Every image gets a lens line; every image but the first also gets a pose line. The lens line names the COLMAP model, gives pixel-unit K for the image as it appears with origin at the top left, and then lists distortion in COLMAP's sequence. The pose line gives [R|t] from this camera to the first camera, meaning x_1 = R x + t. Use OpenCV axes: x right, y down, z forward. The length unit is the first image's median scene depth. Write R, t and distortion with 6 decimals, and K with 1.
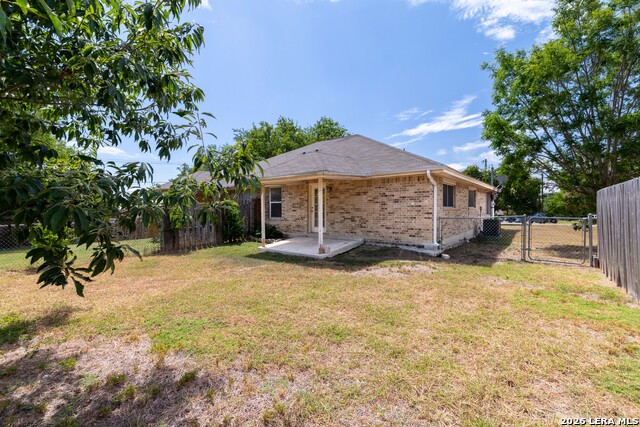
lens RADIAL K [[281.0, 0, 319.2], [0, 281.0, 207.2], [0, 0, 1]] dist [-0.001894, 0.000261]
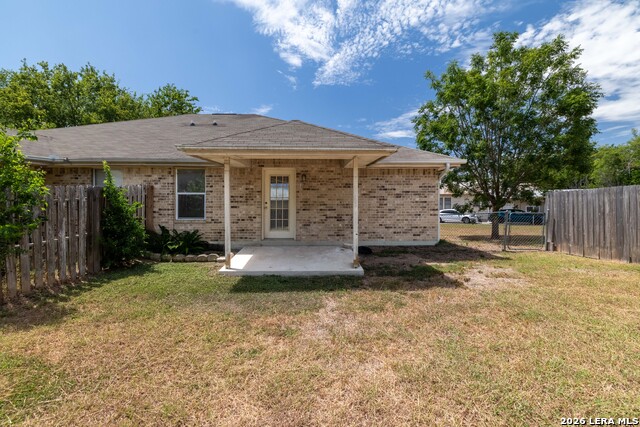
lens RADIAL K [[281.0, 0, 319.2], [0, 281.0, 207.2], [0, 0, 1]] dist [-0.001894, 0.000261]
pose [[0.762662, 0.004794, 0.646779, -0.371868], [-0.007206, 0.999973, 0.001084, 0.010891], [-0.646757, -0.005488, 0.762677, 0.388986]]
